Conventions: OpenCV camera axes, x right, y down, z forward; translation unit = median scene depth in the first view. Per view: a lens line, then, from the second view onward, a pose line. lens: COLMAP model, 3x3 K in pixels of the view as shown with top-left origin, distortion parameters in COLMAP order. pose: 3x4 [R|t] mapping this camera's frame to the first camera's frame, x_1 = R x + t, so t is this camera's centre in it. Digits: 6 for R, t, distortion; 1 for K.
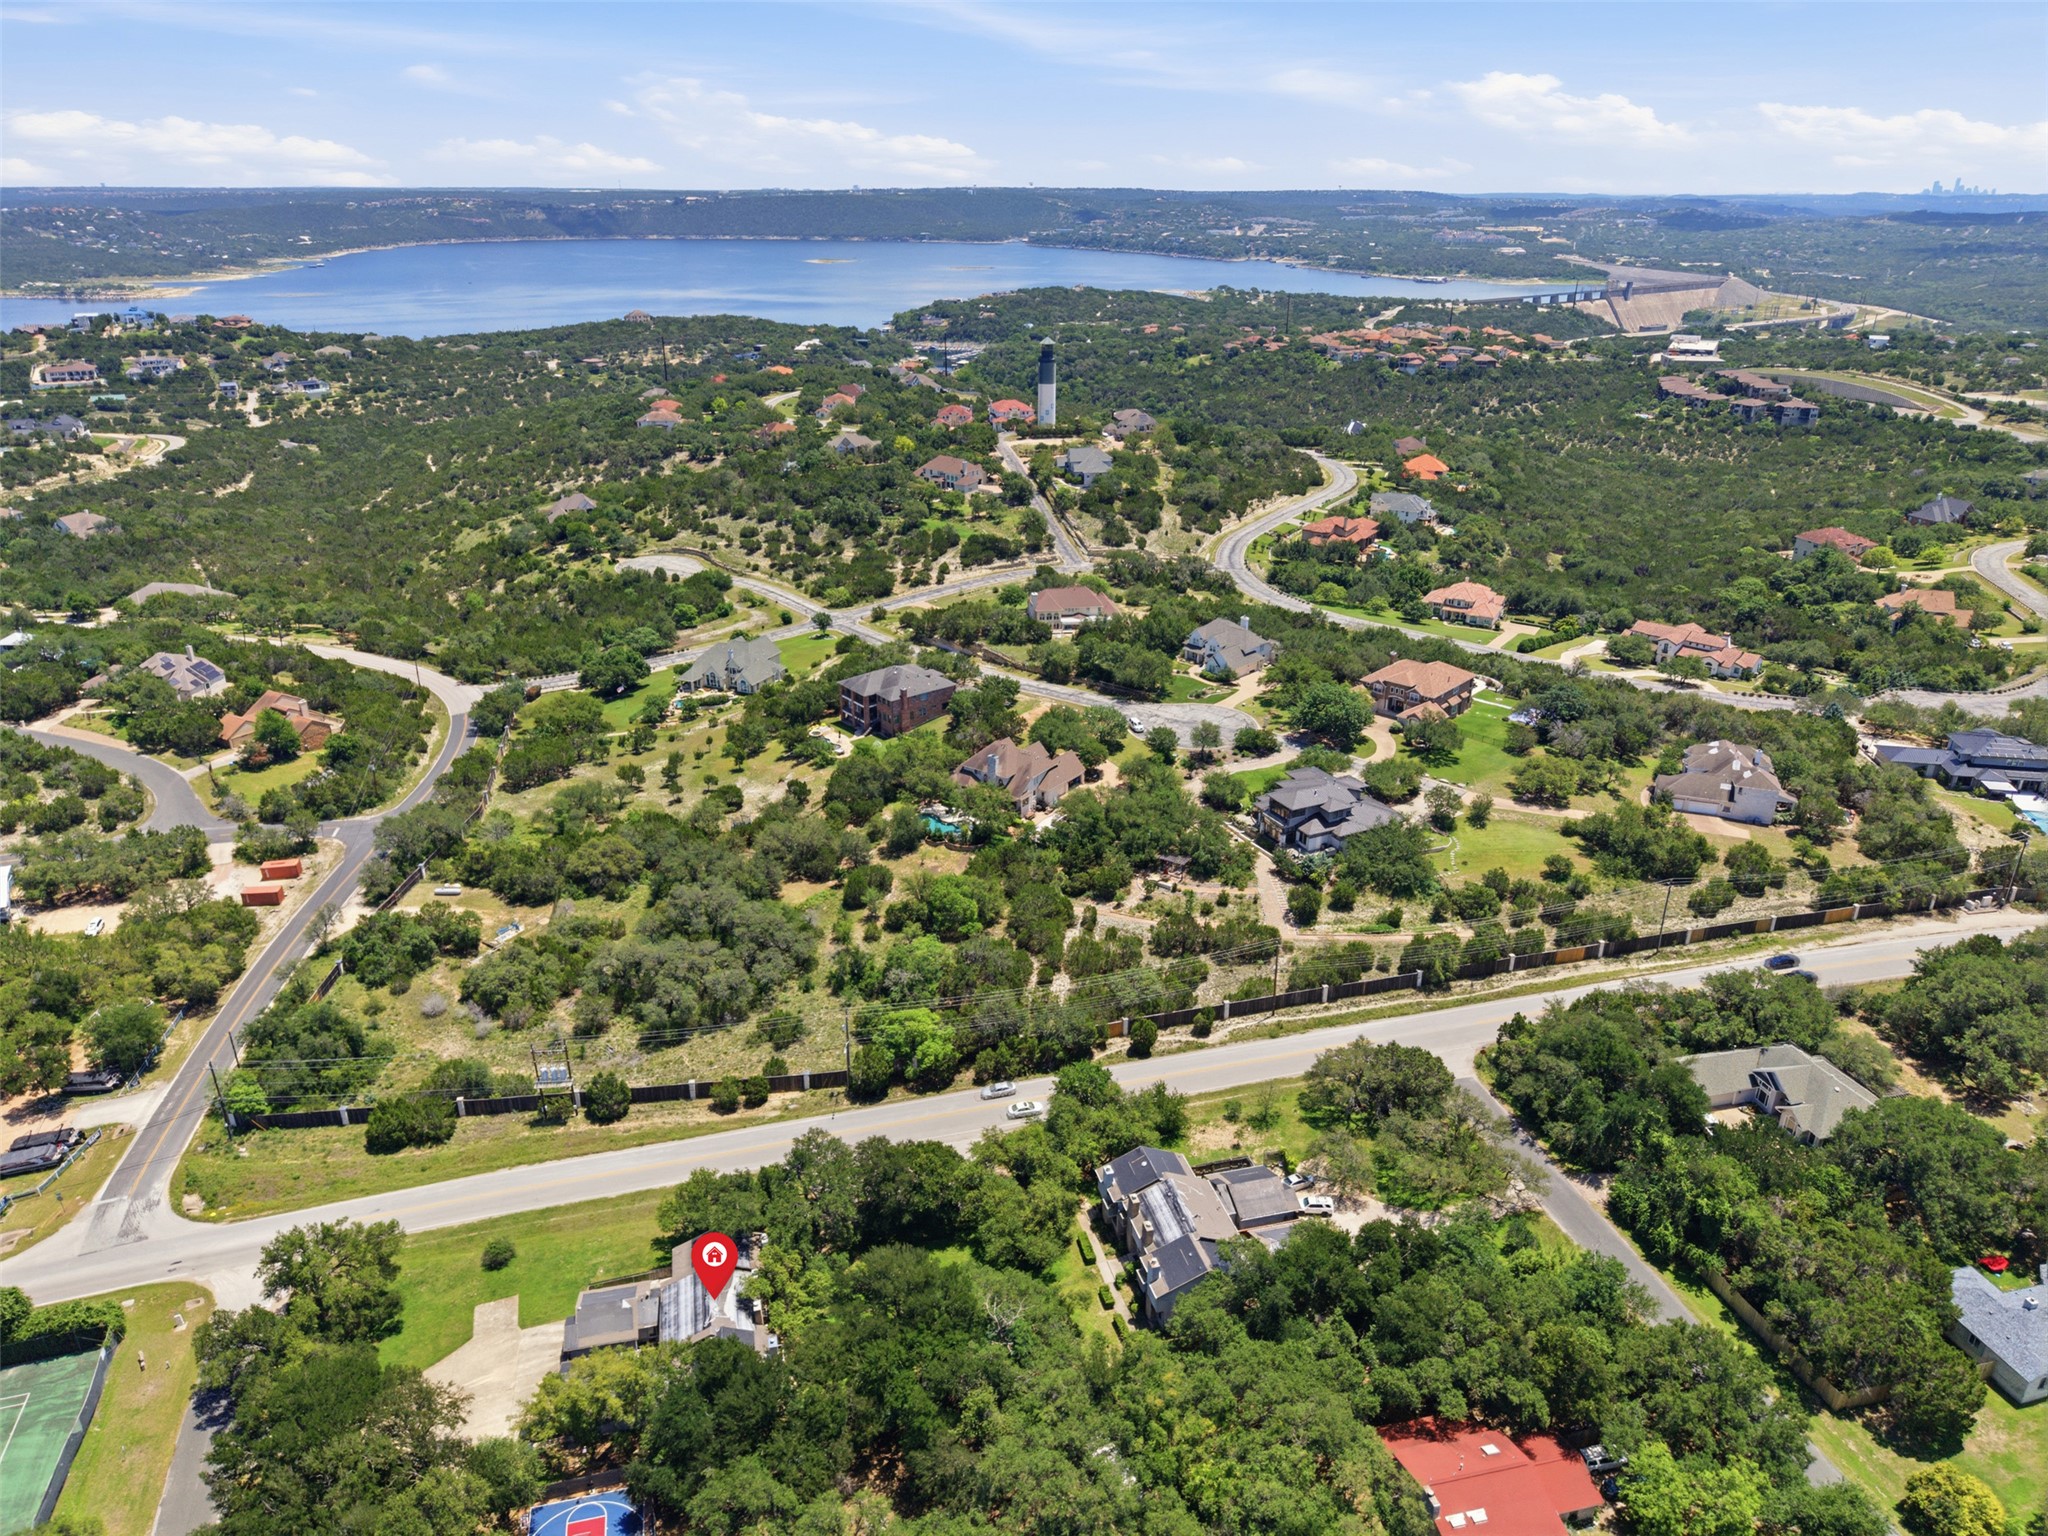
lens RADIAL K [[1387.3, 0, 1024.0], [0, 1387.3, 768.0], [0, 0, 1]] dist [0.033000, -0.049105]
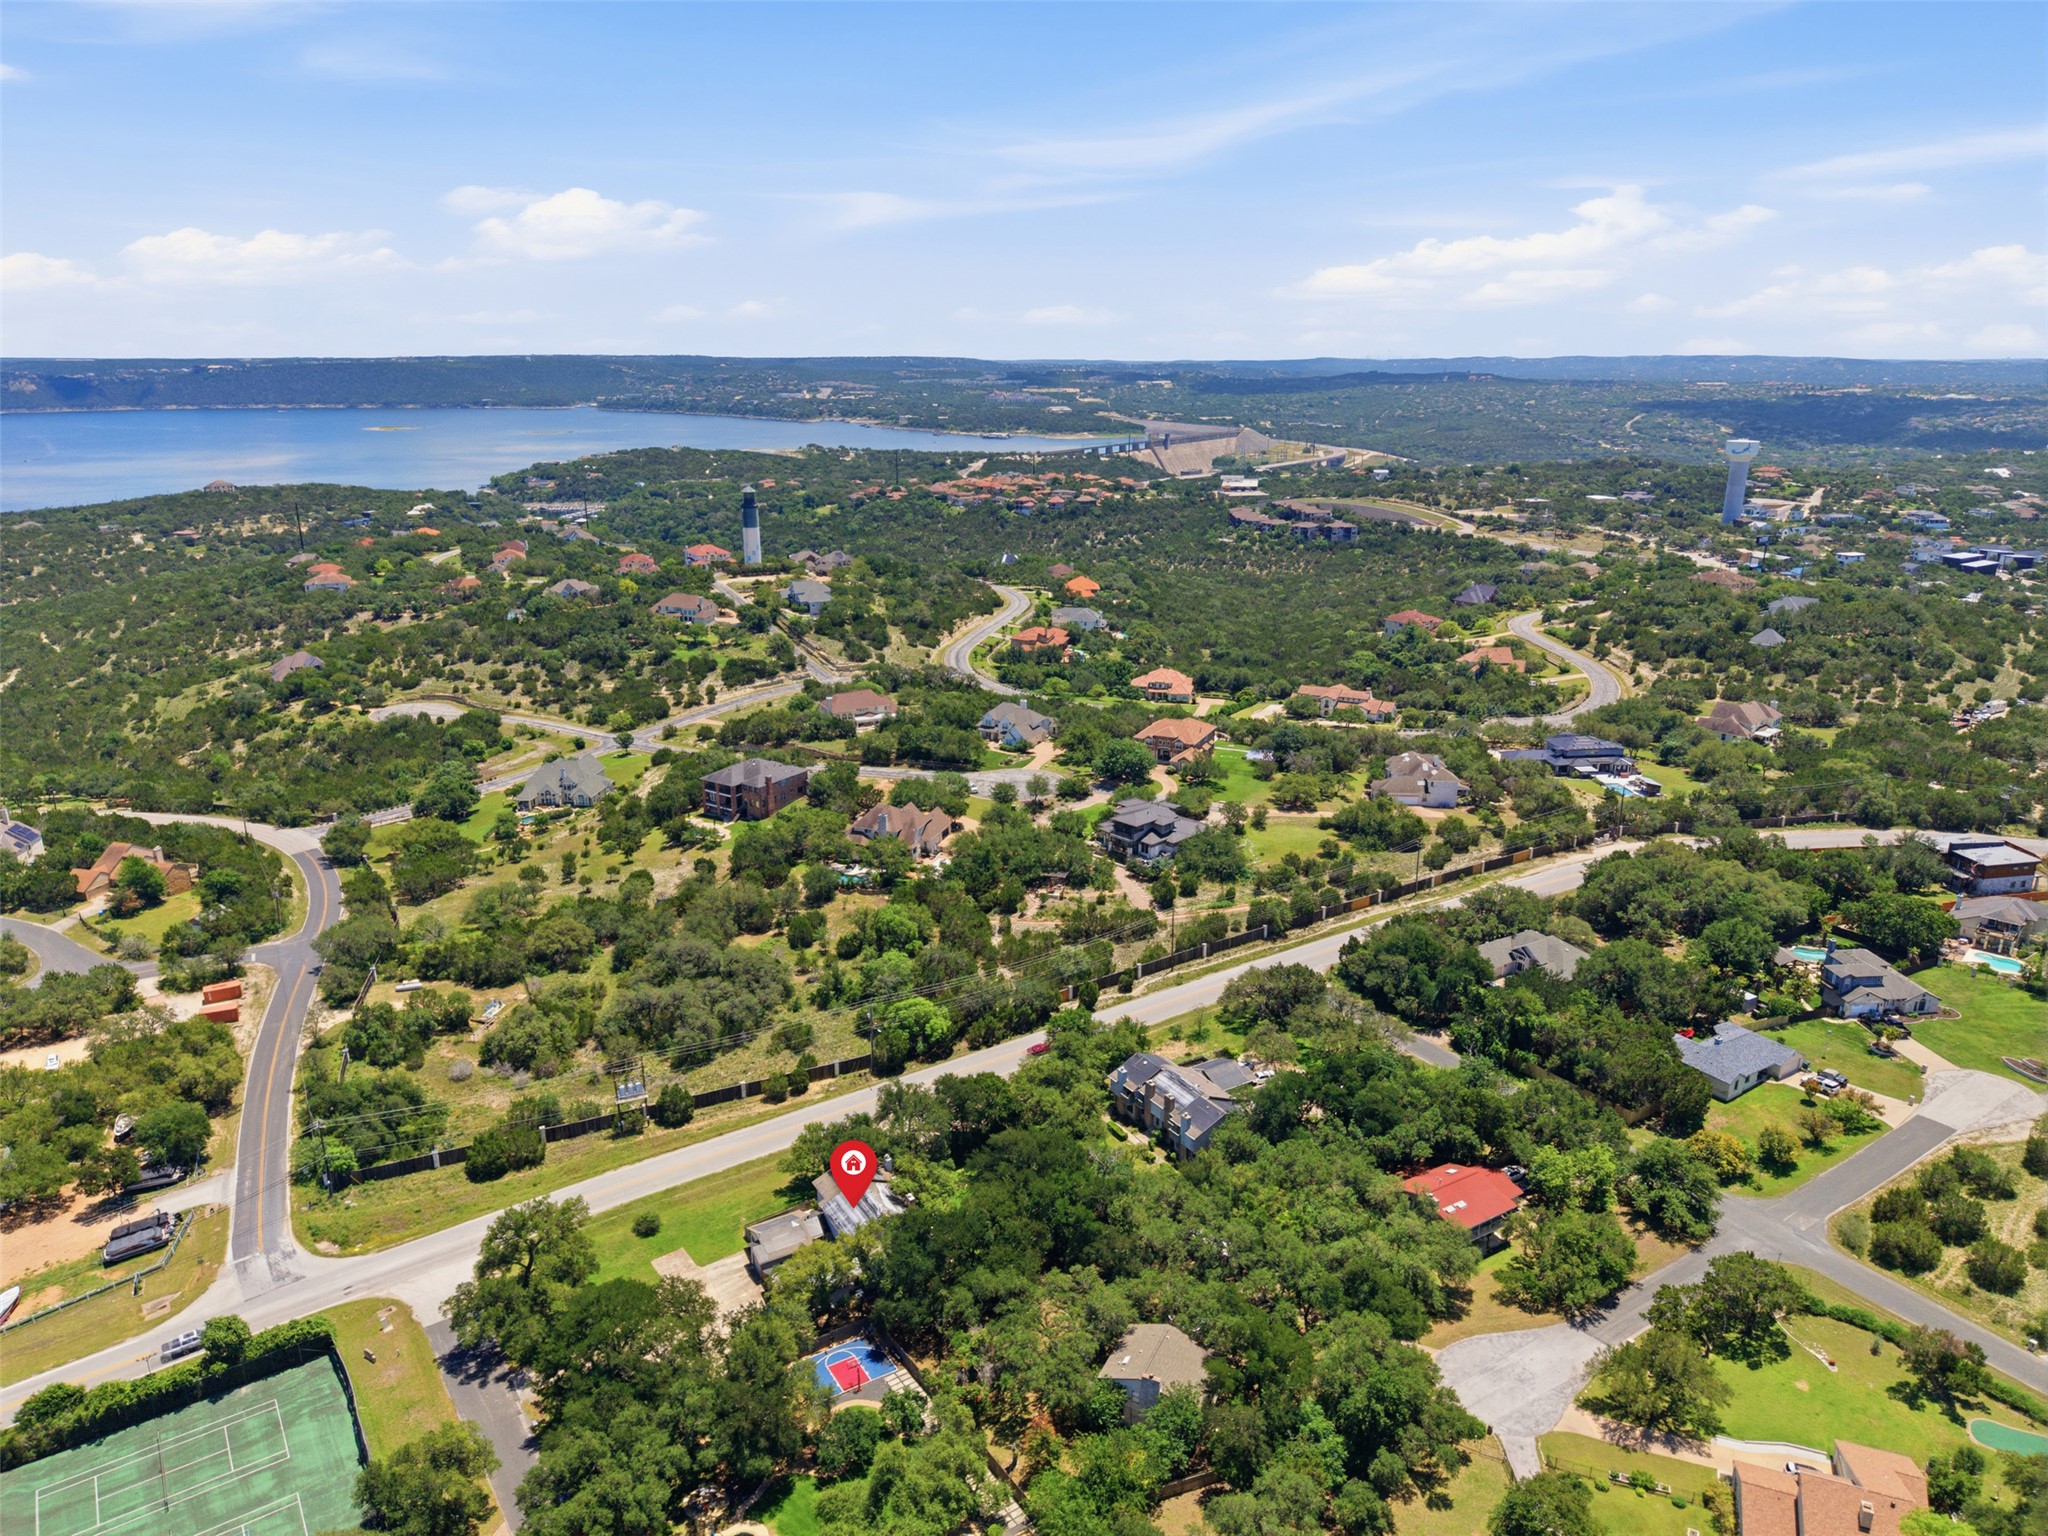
lens RADIAL K [[1387.3, 0, 1024.0], [0, 1387.3, 768.0], [0, 0, 1]] dist [0.033000, -0.049105]
pose [[0.952229, -0.089965, 0.291834, -0.186153], [0.120391, 0.988818, -0.088000, 0.052503], [-0.280654, 0.118930, 0.952412, -0.127169]]
